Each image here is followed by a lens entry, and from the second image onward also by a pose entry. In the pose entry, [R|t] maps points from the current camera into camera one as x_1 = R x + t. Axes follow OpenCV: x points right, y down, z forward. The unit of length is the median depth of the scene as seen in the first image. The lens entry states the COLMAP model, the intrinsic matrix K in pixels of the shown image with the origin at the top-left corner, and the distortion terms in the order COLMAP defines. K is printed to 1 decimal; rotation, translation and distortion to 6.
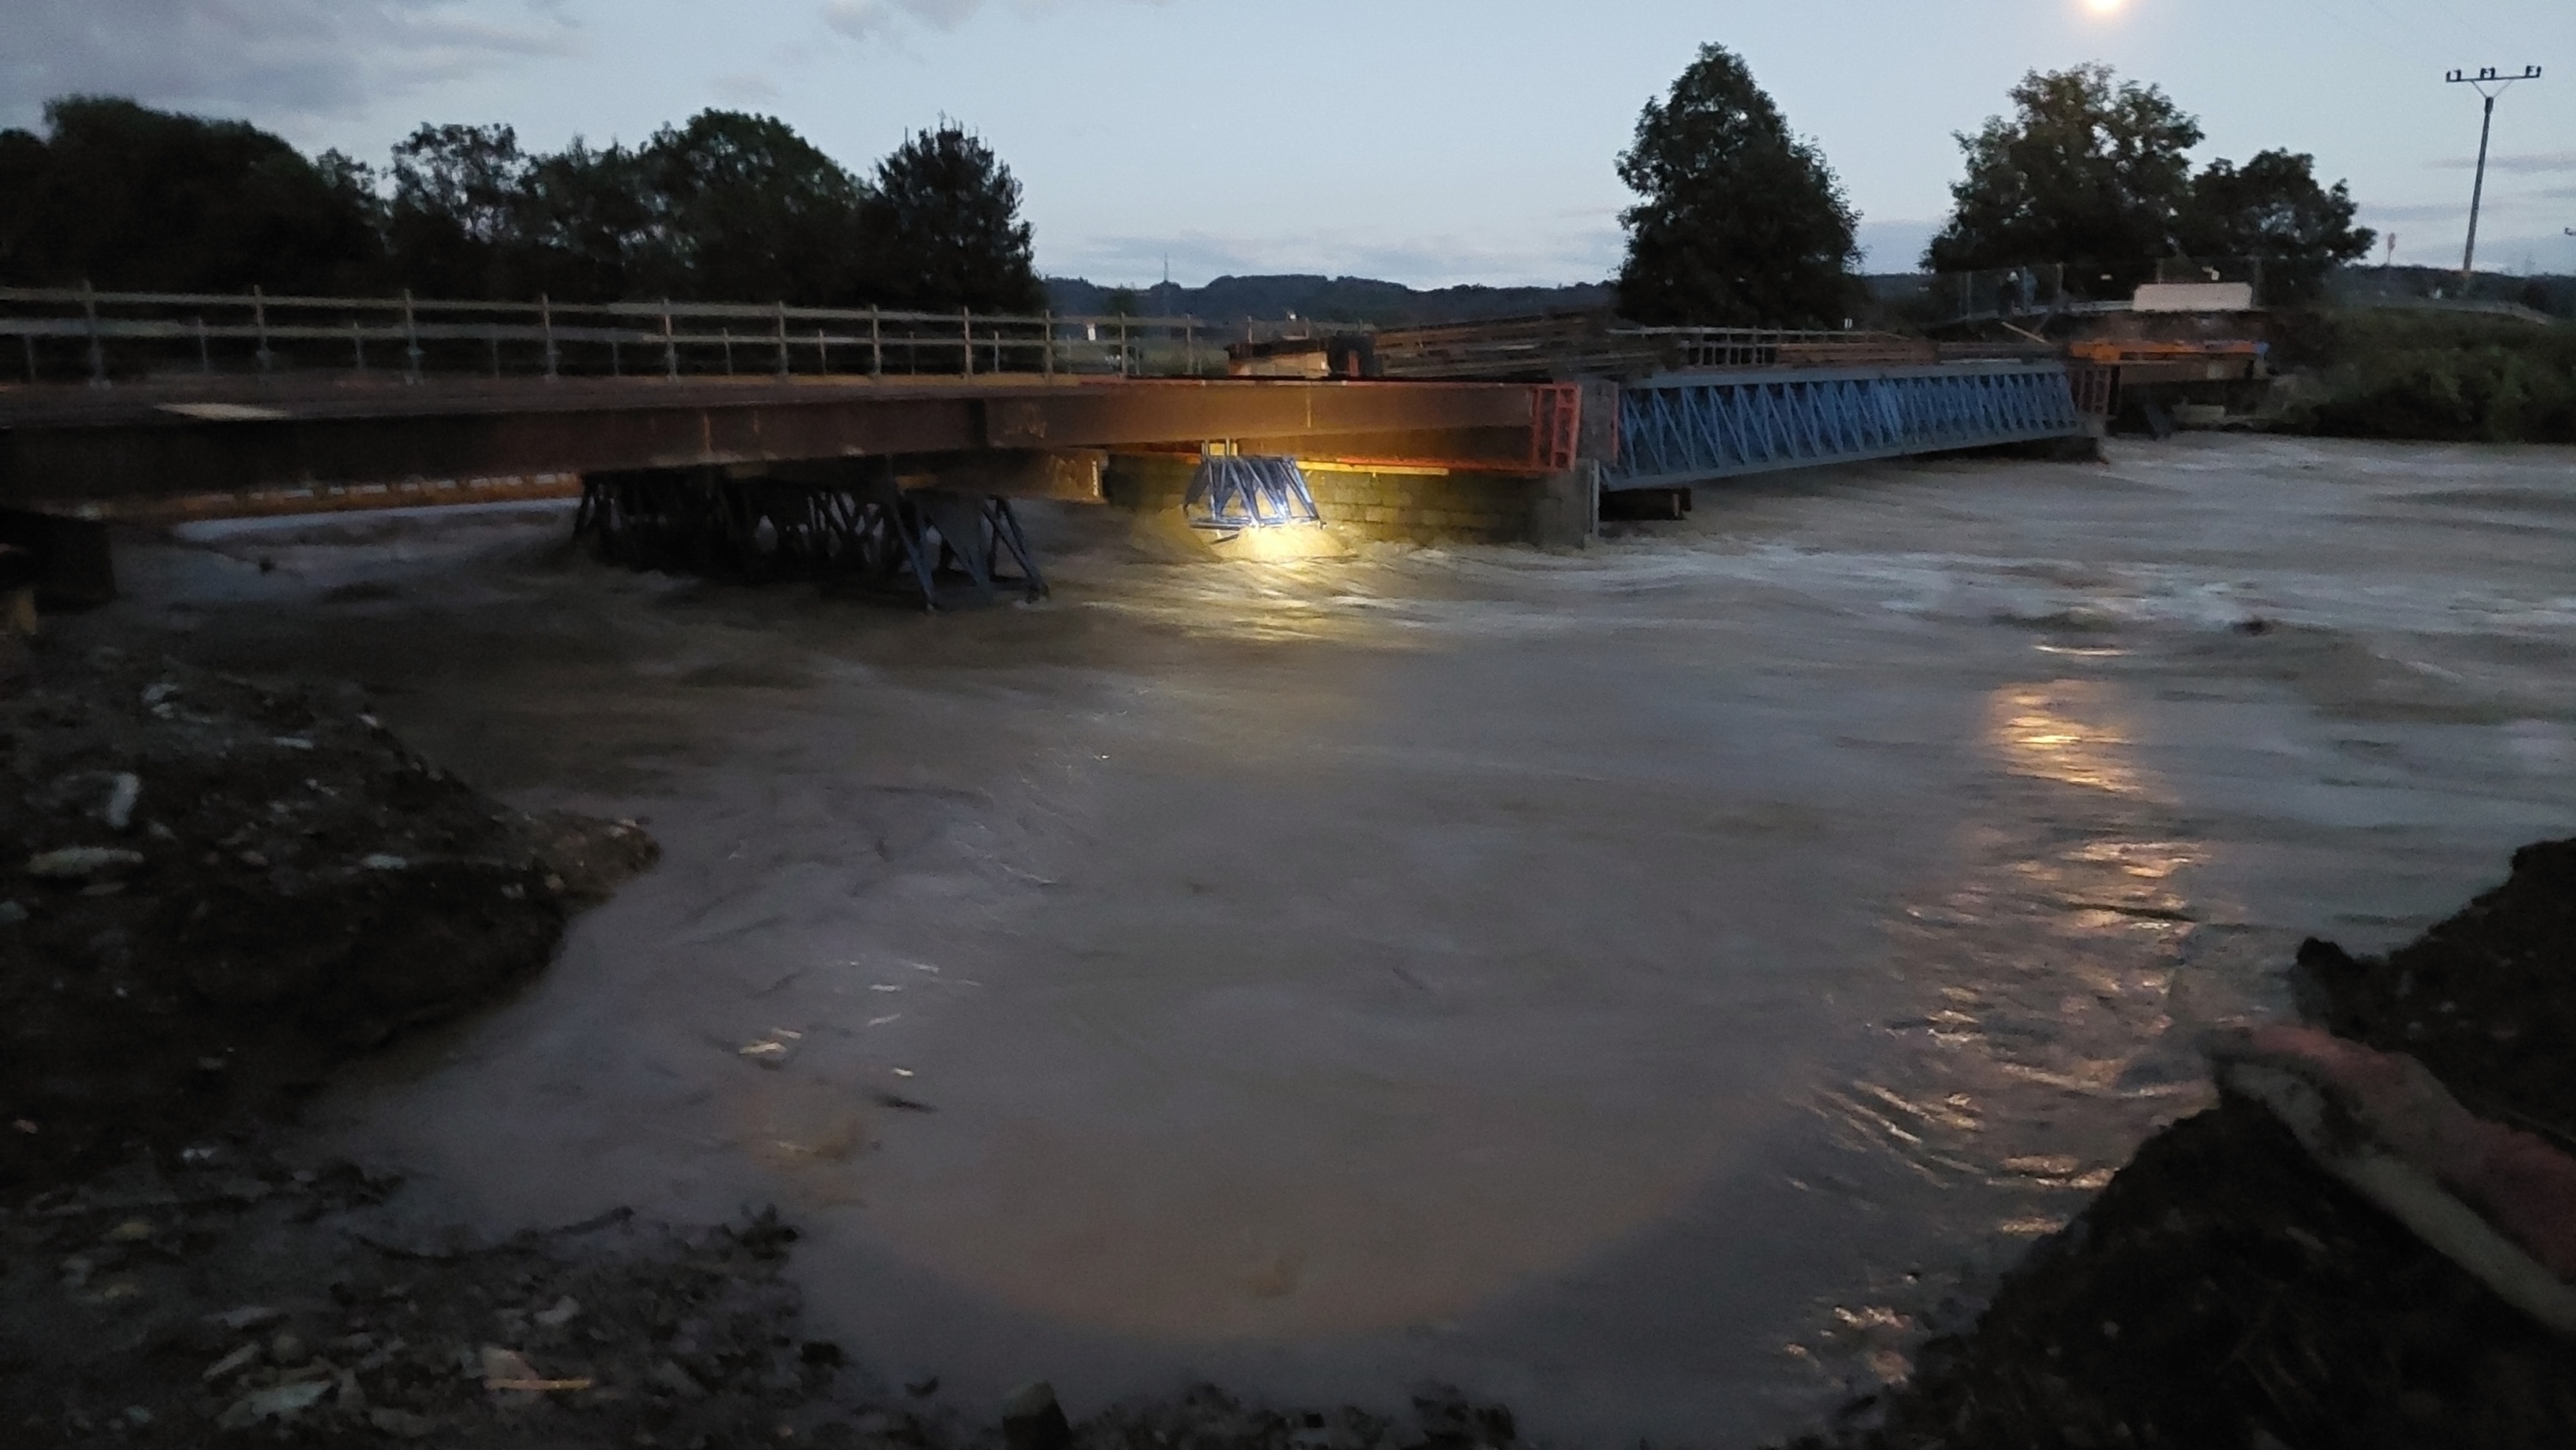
lens RADIAL K [[1869.0, 0, 1304.1], [0, 1869.0, 745.4], [0, 0, 1]] dist [0.065764, -0.074045]
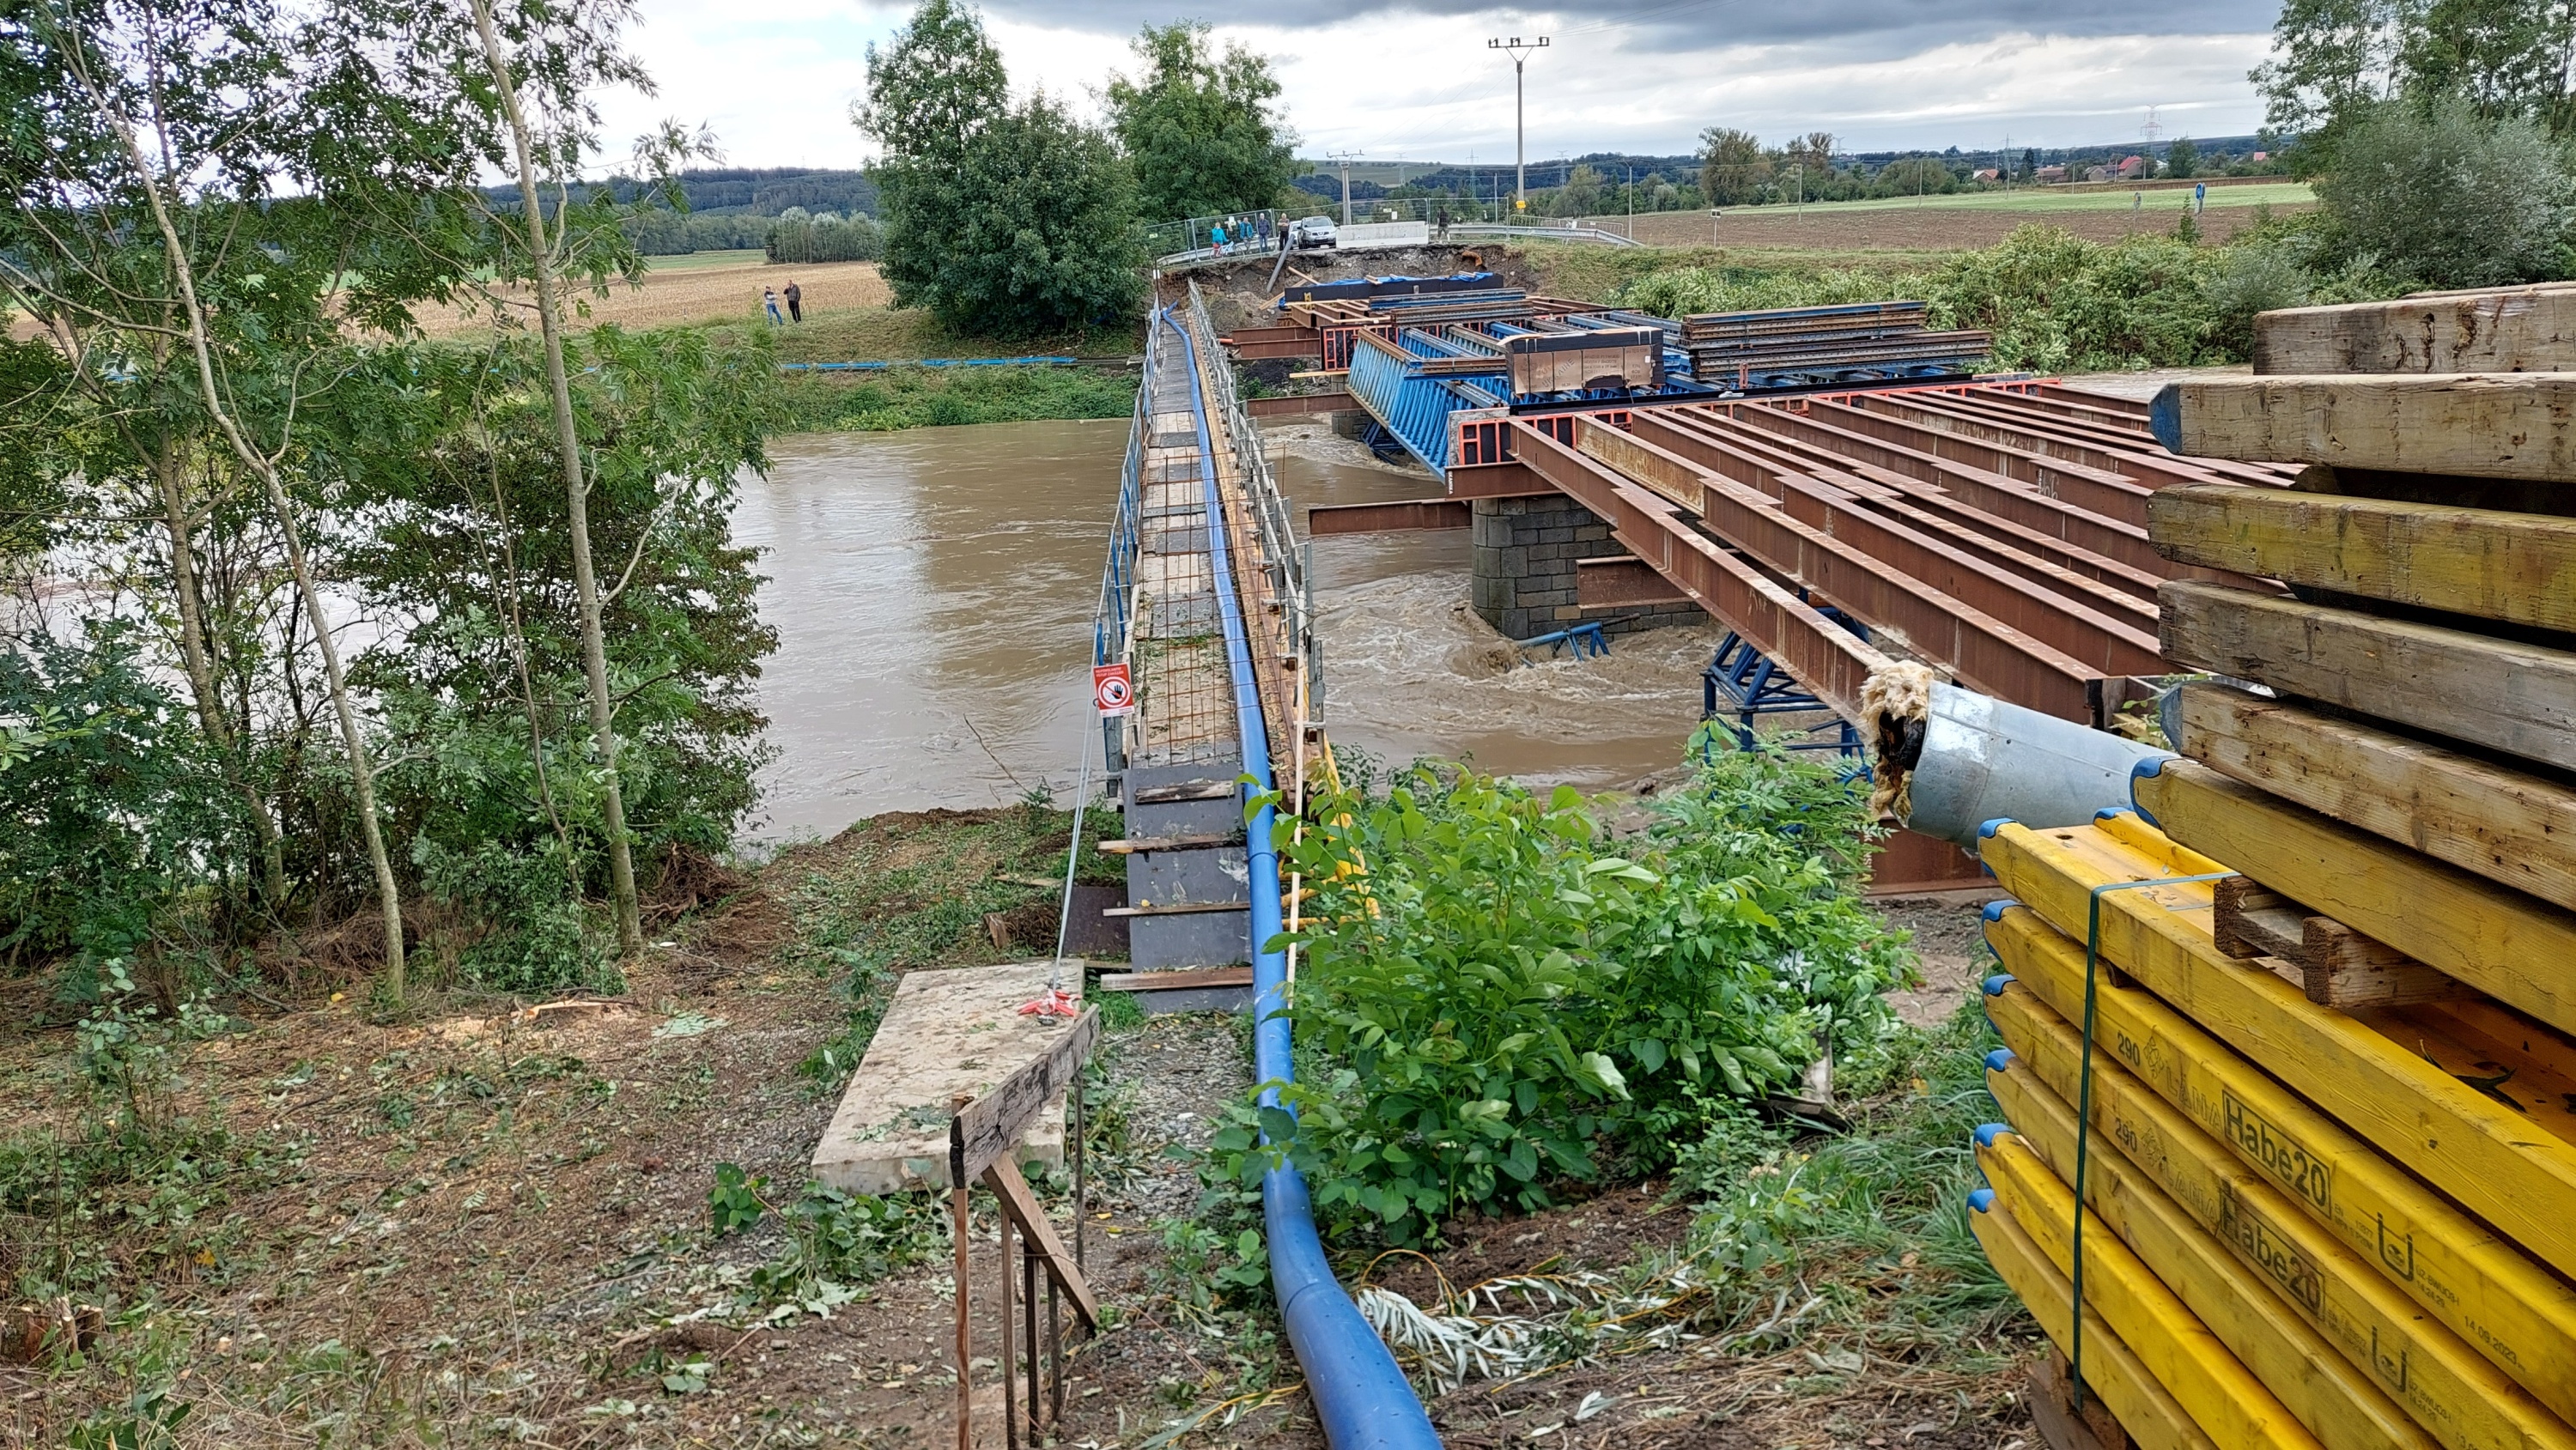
lens RADIAL K [[1869.0, 0, 1273.7], [0, 1869.0, 721.2], [0, 0, 1]] dist [0.065764, -0.074045]
pose [[0.763958, -0.204942, 0.611855, -0.315372], [0.184414, 0.978018, 0.097331, -0.062633], [-0.618352, 0.038478, 0.784959, 0.132758]]
